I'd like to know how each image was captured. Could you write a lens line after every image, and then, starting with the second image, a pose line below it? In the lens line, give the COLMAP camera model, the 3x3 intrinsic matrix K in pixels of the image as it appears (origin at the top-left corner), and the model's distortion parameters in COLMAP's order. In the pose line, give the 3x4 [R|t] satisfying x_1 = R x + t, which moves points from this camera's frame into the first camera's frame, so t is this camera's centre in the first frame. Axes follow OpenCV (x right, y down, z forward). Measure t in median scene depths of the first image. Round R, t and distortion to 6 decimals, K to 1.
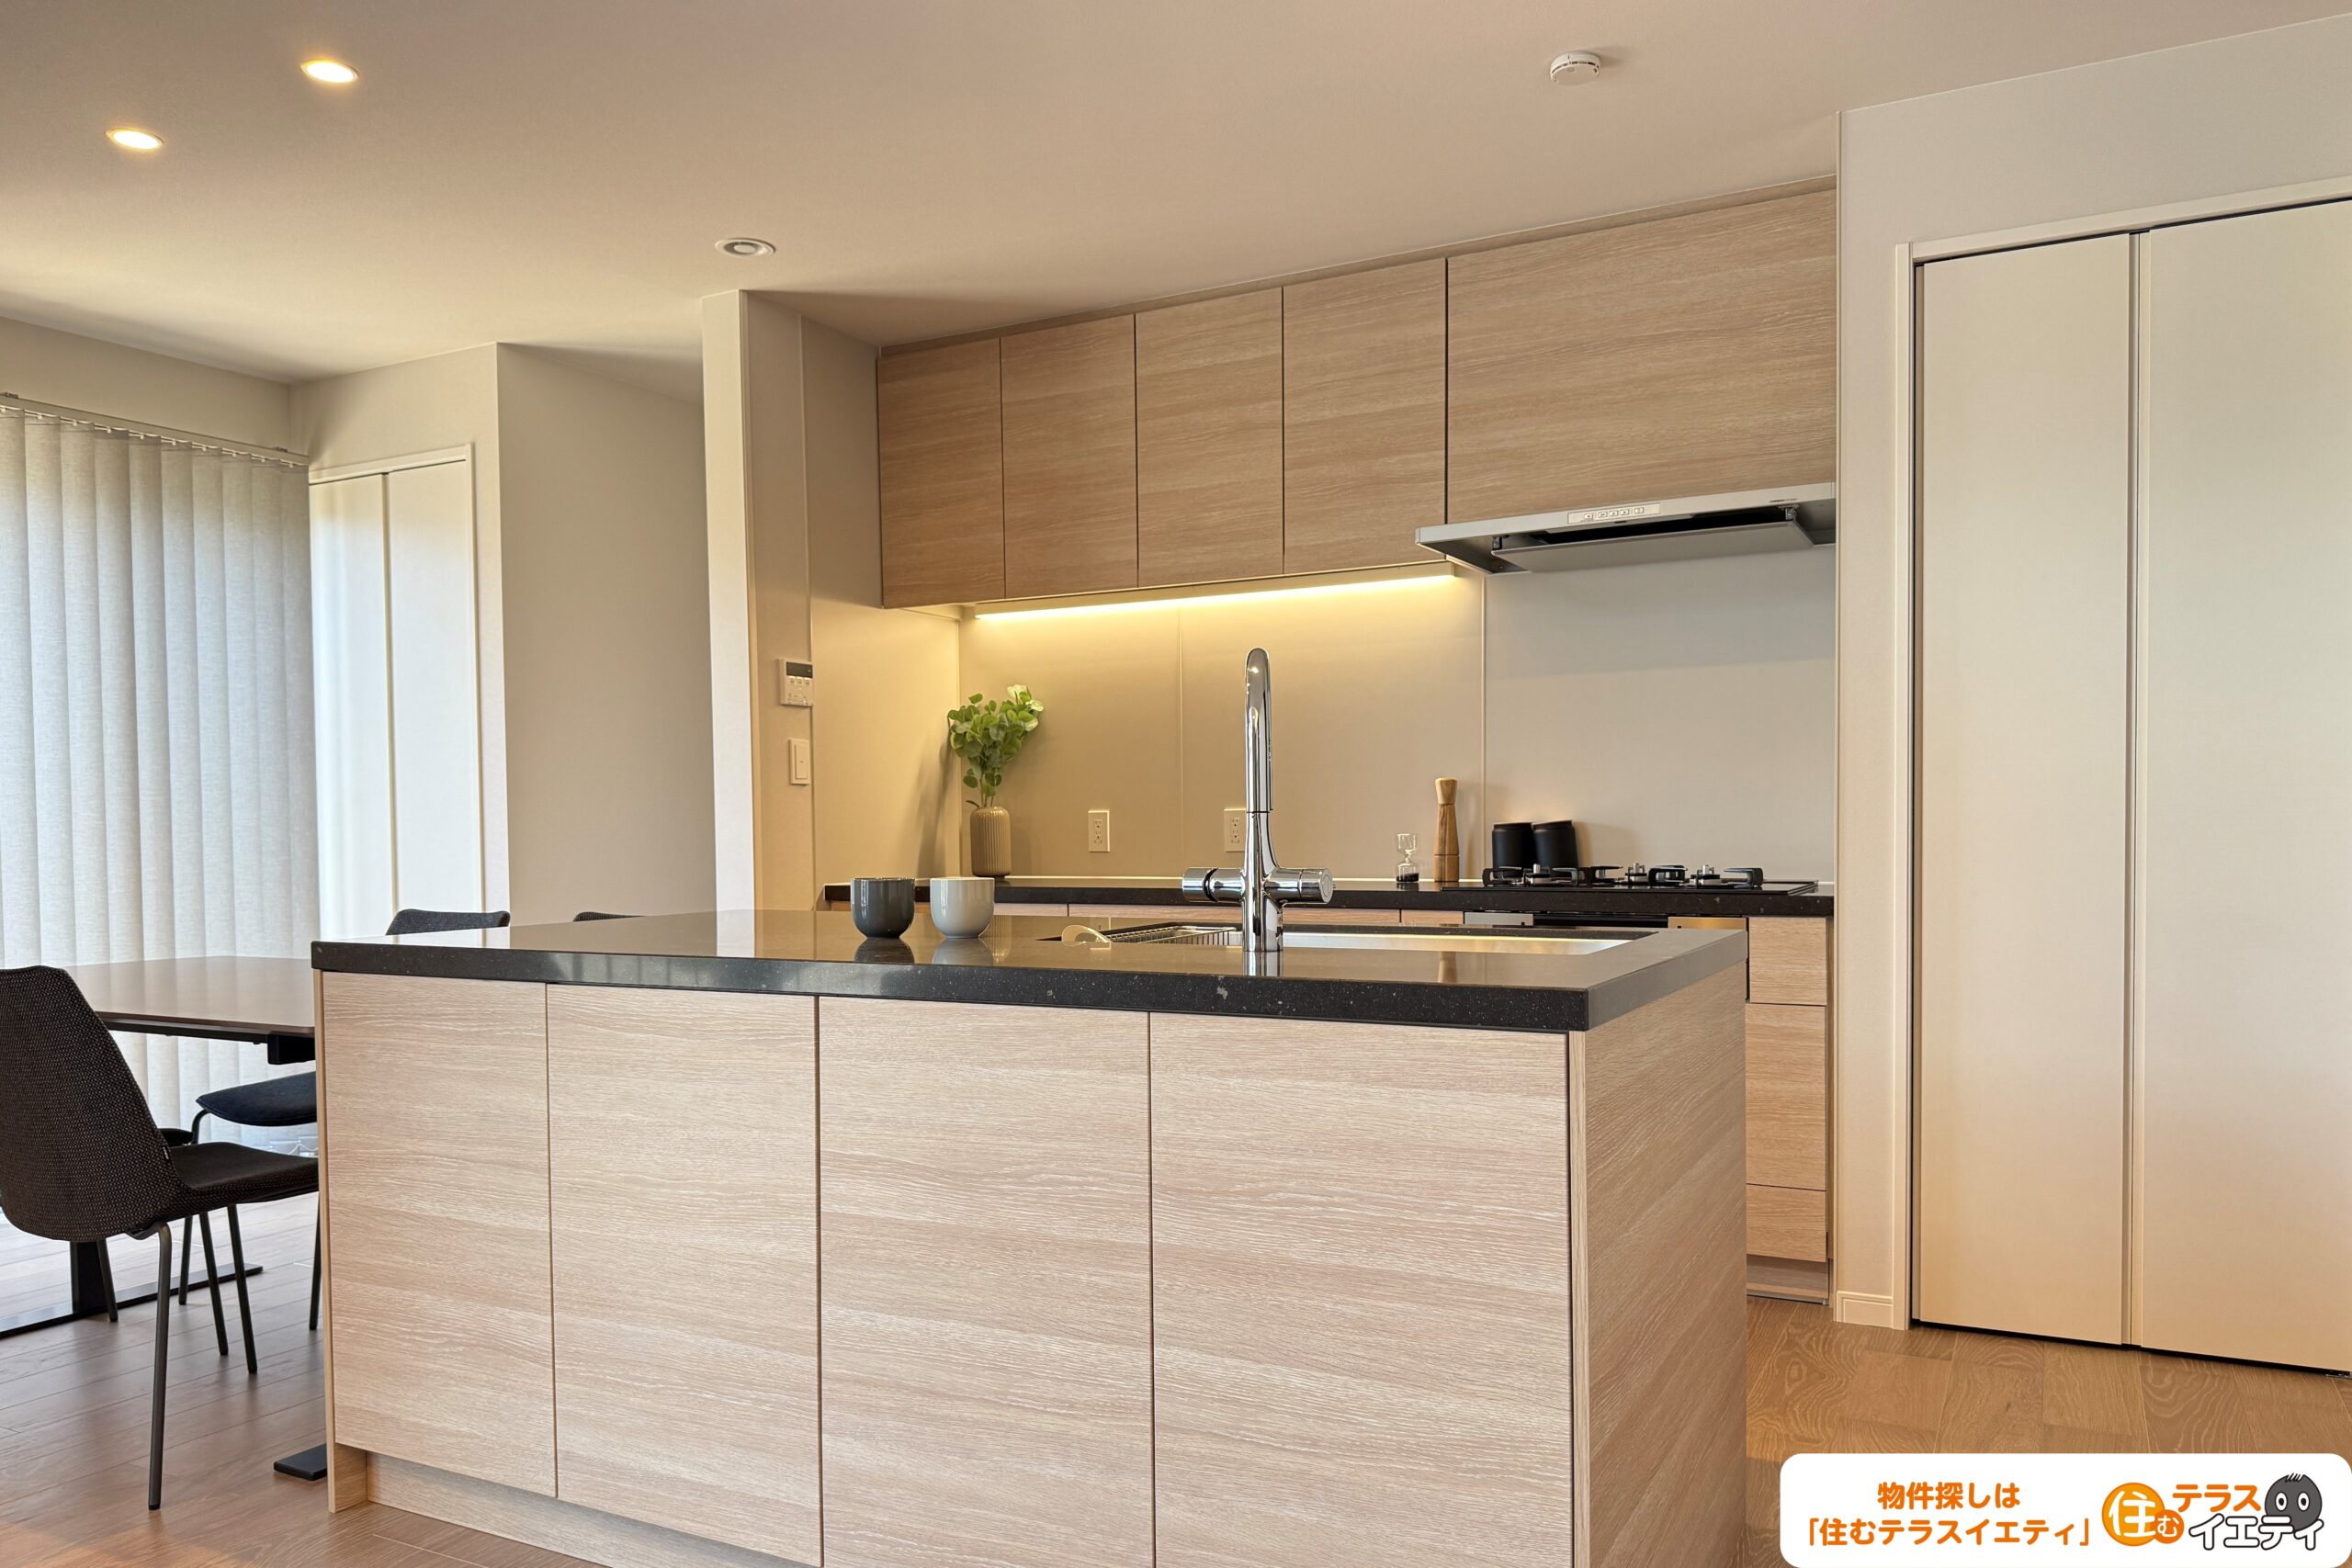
lens RADIAL K [[1663.2, 0, 1182.5], [0, 1663.2, 853.6], [0, 0, 1]] dist [0.147509, -0.274944]
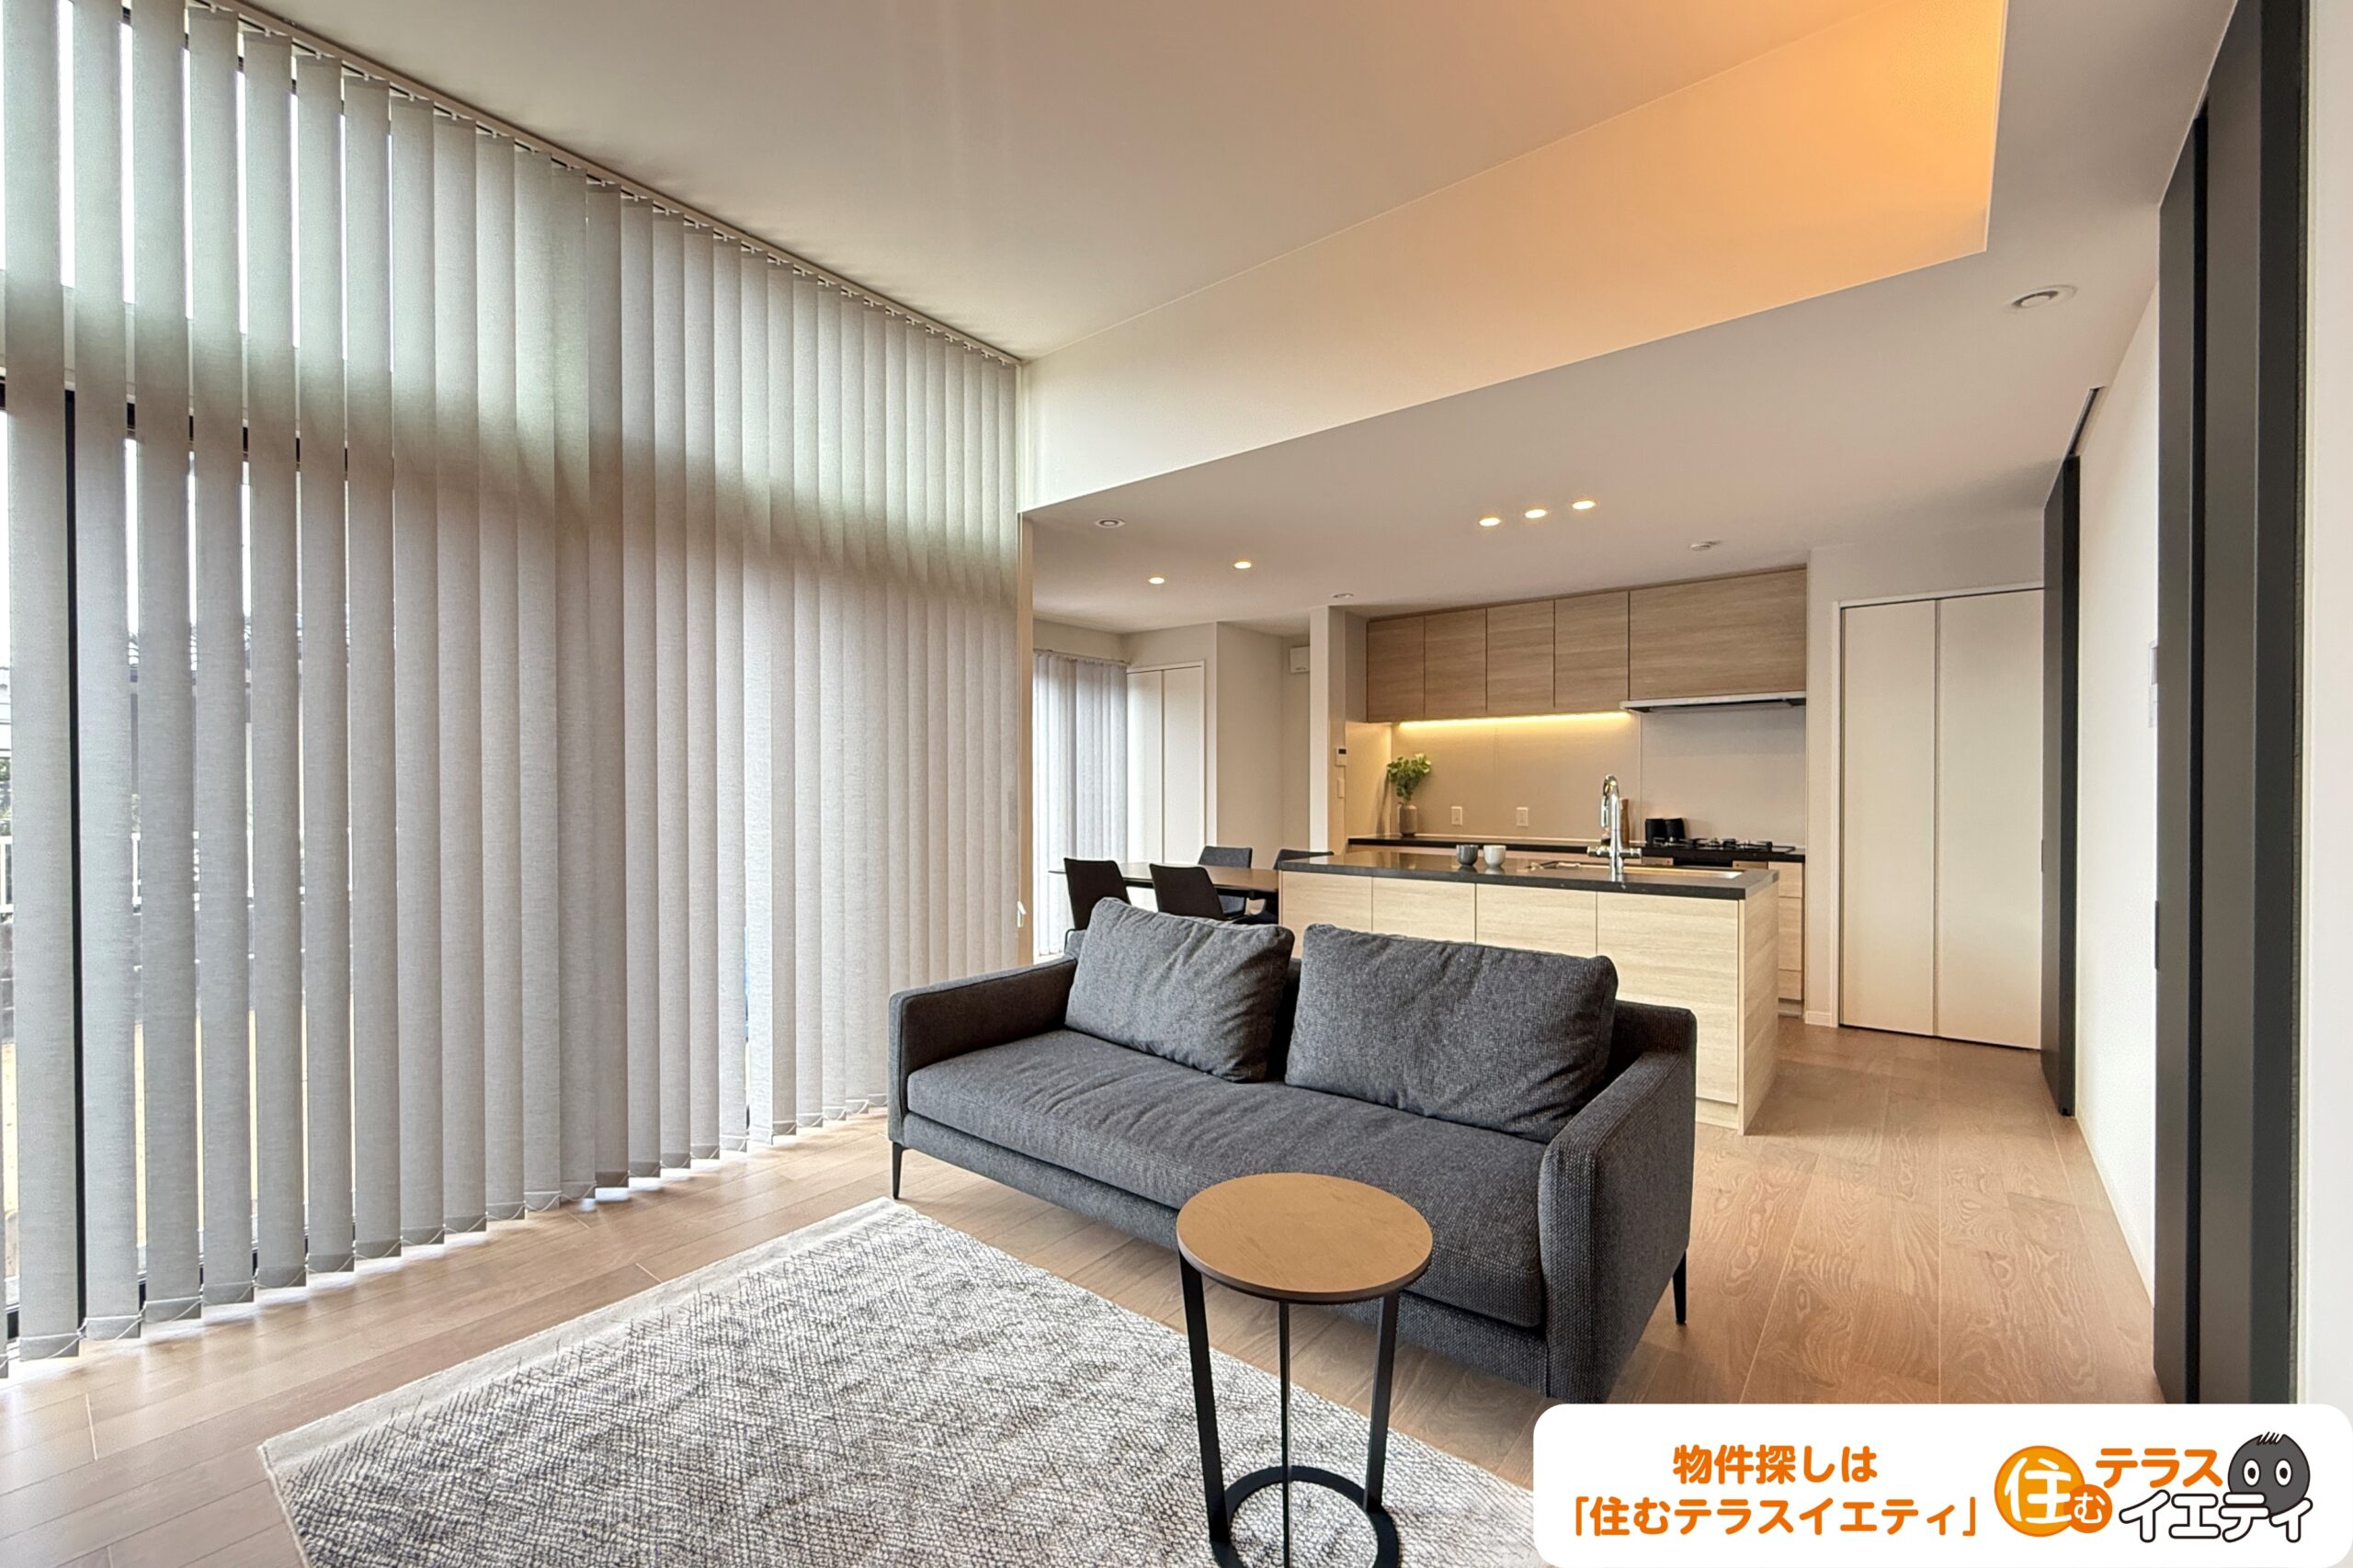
lens RADIAL K [[942.9, 0, 1176.5], [0, 942.9, 784.0], [0, 0, 1]] dist [-0.000522, -0.000056]
pose [[0.979778, 0.009082, -0.199883, -0.341892], [-0.013327, 0.999713, -0.019904, -0.054045], [0.199645, 0.022165, 0.979618, -0.761709]]
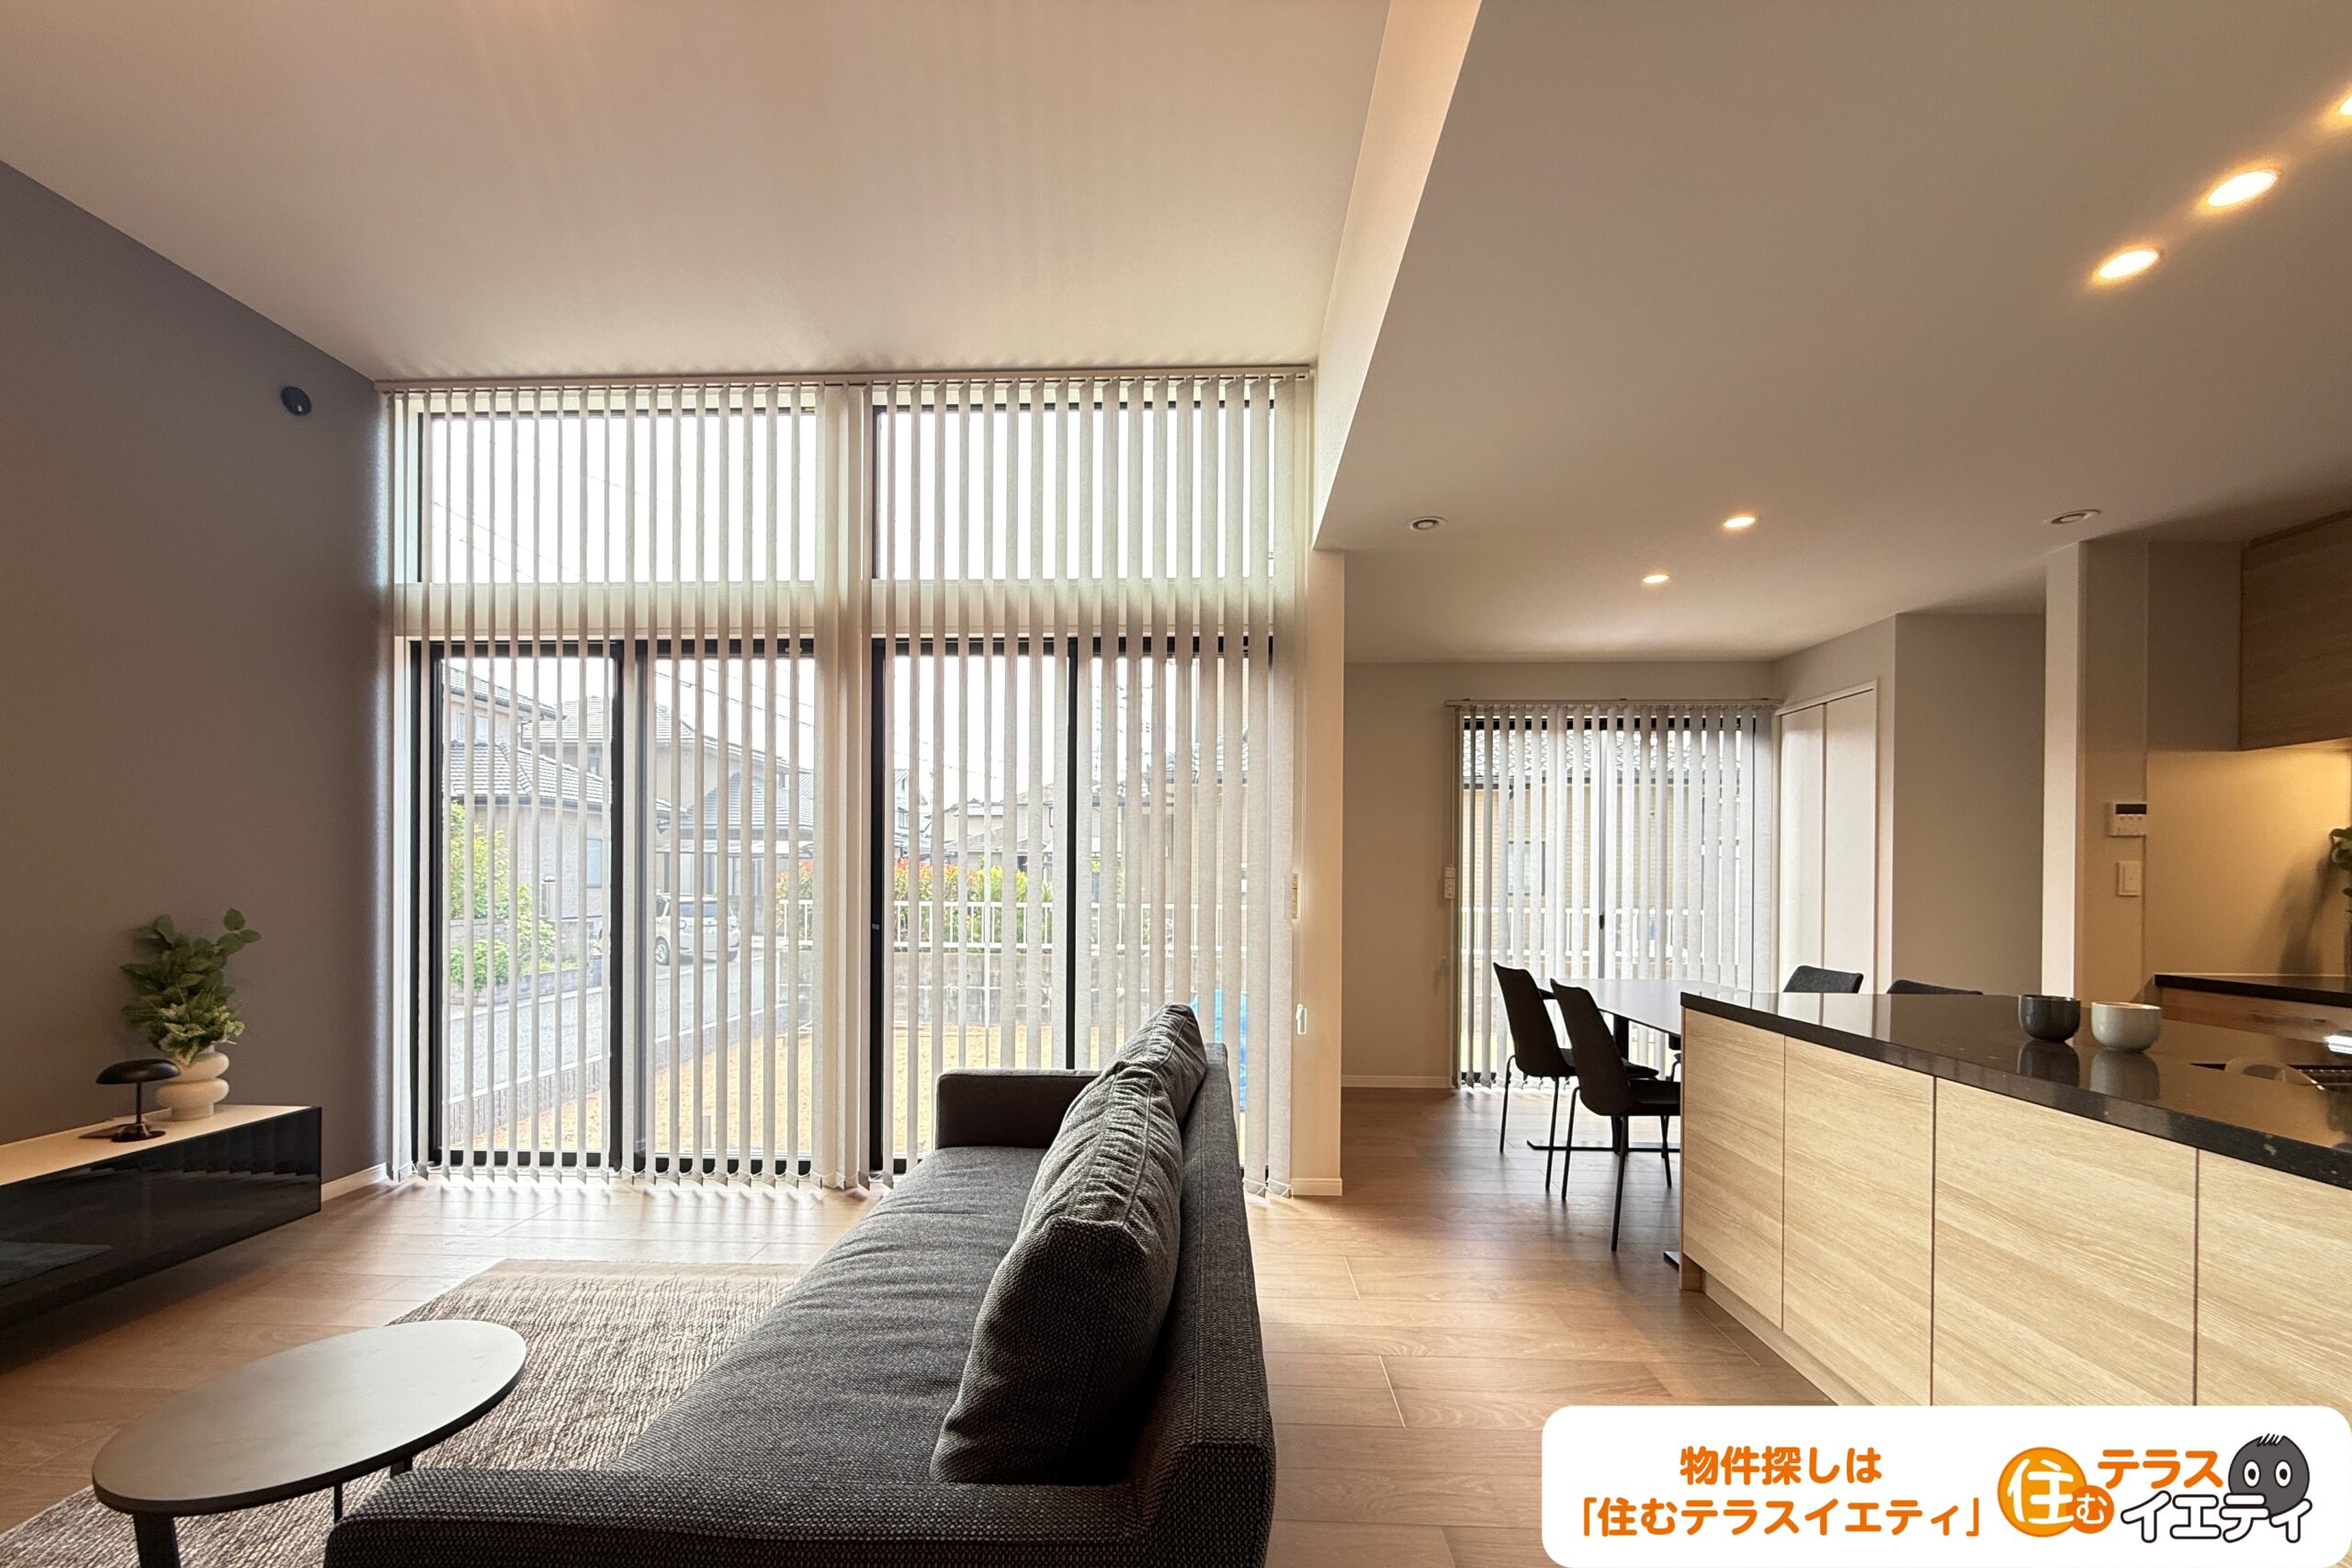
lens RADIAL K [[954.8, 0, 1174.4], [0, 954.8, 837.5], [0, 0, 1]] dist [0.007076, 0.000187]
pose [[0.430610, -0.018293, -0.902353, 0.238845], [-0.027275, 0.999074, -0.033269, -0.073709], [0.902126, 0.038938, 0.429713, -0.020185]]
